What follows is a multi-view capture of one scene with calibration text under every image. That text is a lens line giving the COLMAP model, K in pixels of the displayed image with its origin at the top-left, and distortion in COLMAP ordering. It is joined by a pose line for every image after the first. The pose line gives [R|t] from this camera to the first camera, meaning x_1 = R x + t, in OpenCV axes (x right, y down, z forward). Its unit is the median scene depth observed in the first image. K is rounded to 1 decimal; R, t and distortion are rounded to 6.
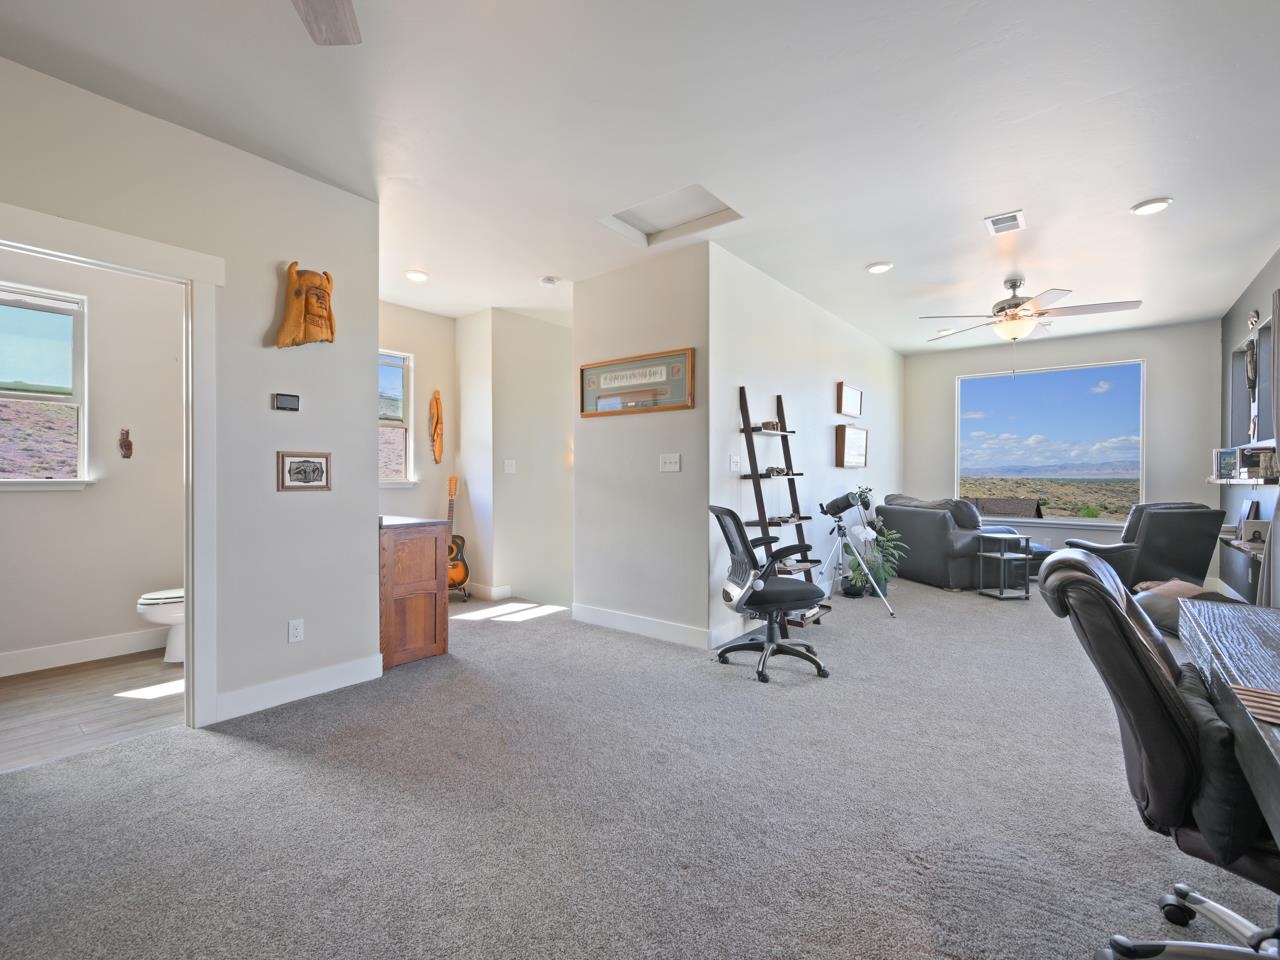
lens RADIAL K [[562.3, 0, 640.0], [0, 562.3, 480.0], [0, 0, 1]] dist [-0.000768, -0.000236]
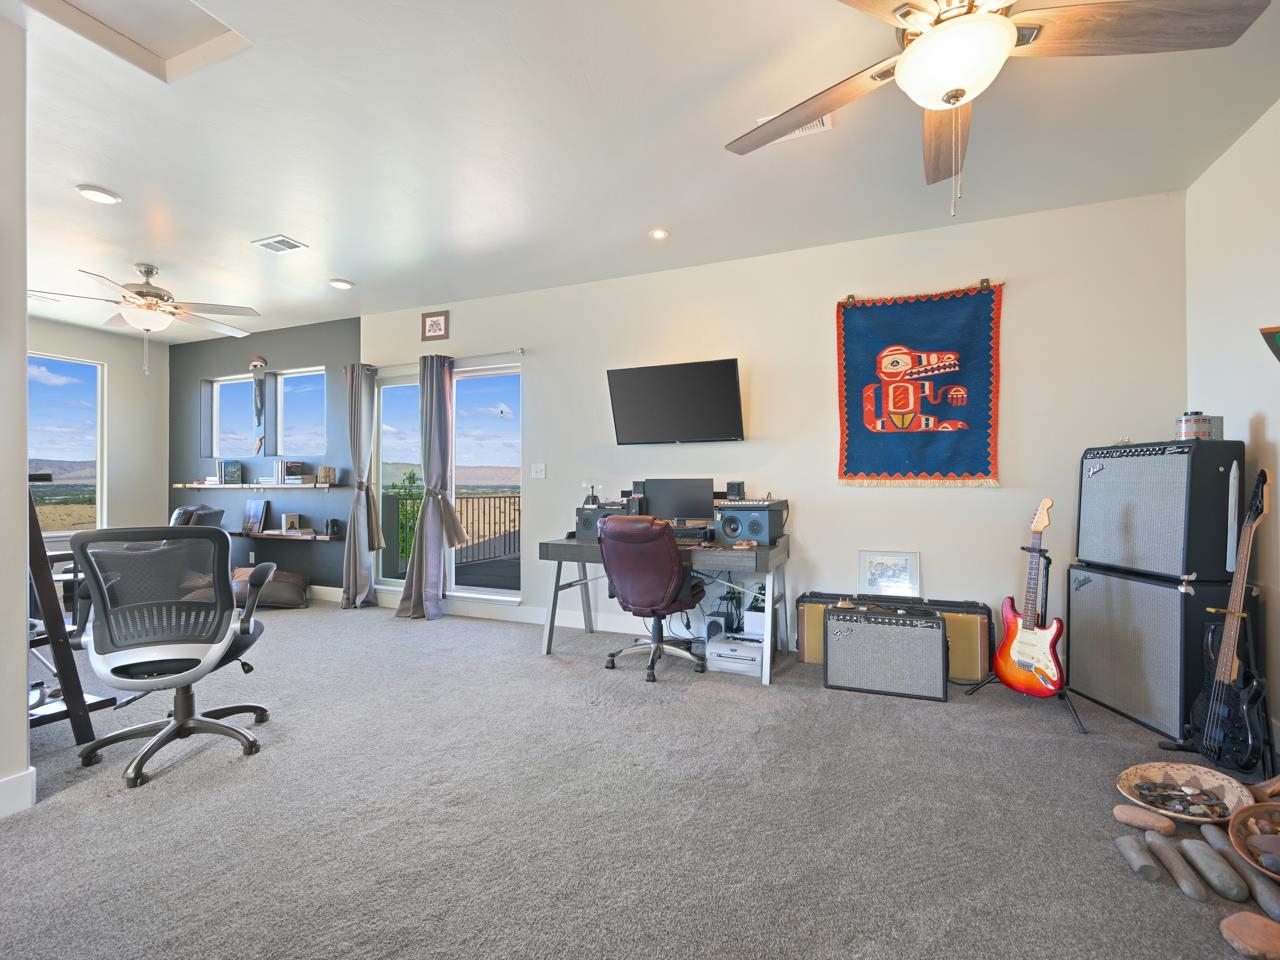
lens RADIAL K [[575.7, 0, 645.4], [0, 575.7, 483.8], [0, 0, 1]] dist [0.002846, 0.000459]
pose [[-0.281489, 0.000503, 0.959564, -0.409989], [0.003716, 0.999993, 0.000566, -0.000081], [-0.959557, 0.003725, -0.281489, 0.440151]]
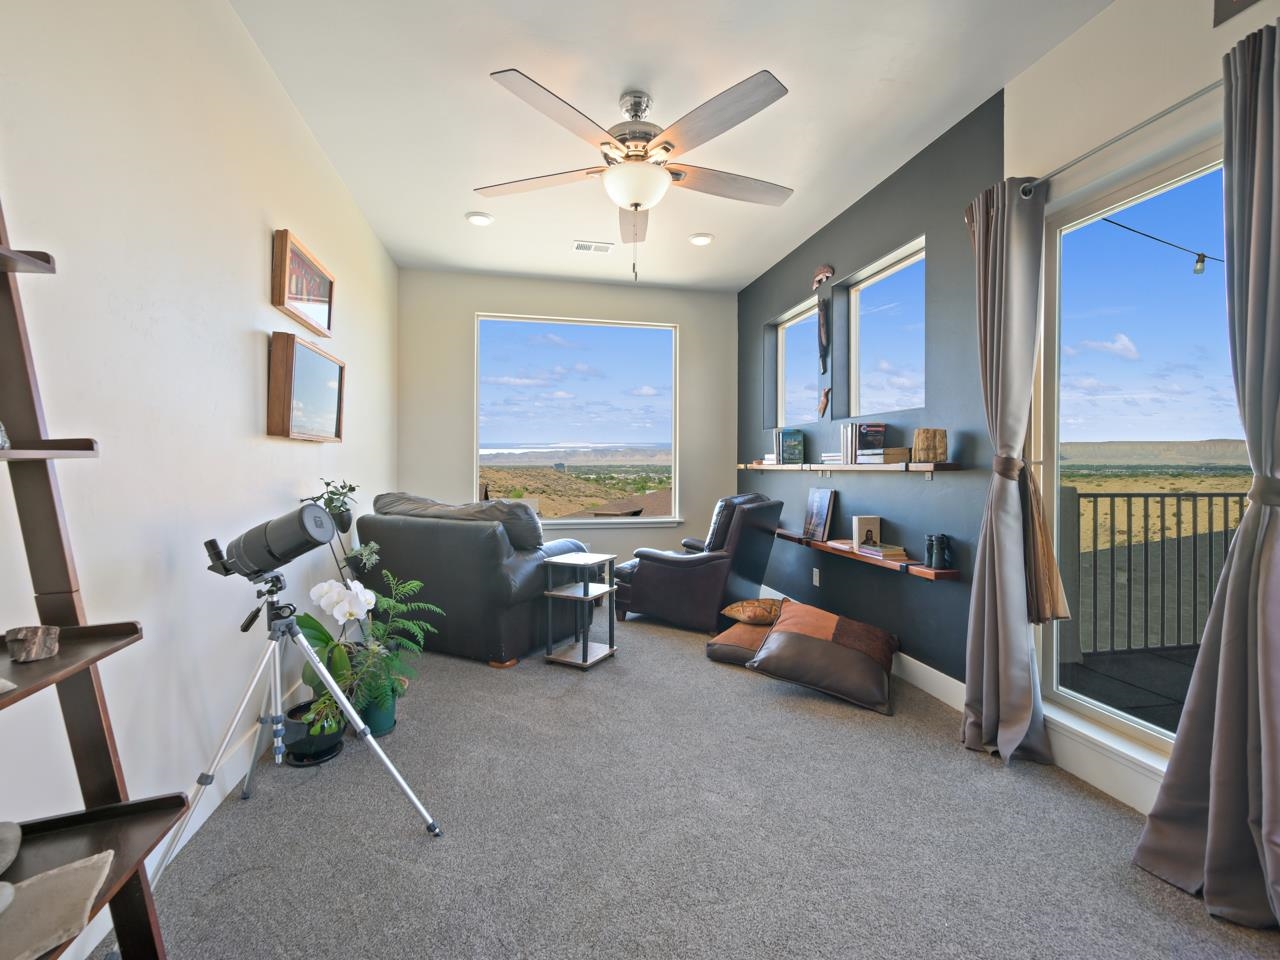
lens RADIAL K [[572.6, 0, 638.4], [0, 572.6, 466.4], [0, 0, 1]] dist [-0.001172, 0.000241]
pose [[0.629722, -0.003369, 0.776813, 0.215569], [0.004719, 0.999989, 0.000512, -0.000320], [-0.776806, 0.003344, 0.629731, 0.585635]]
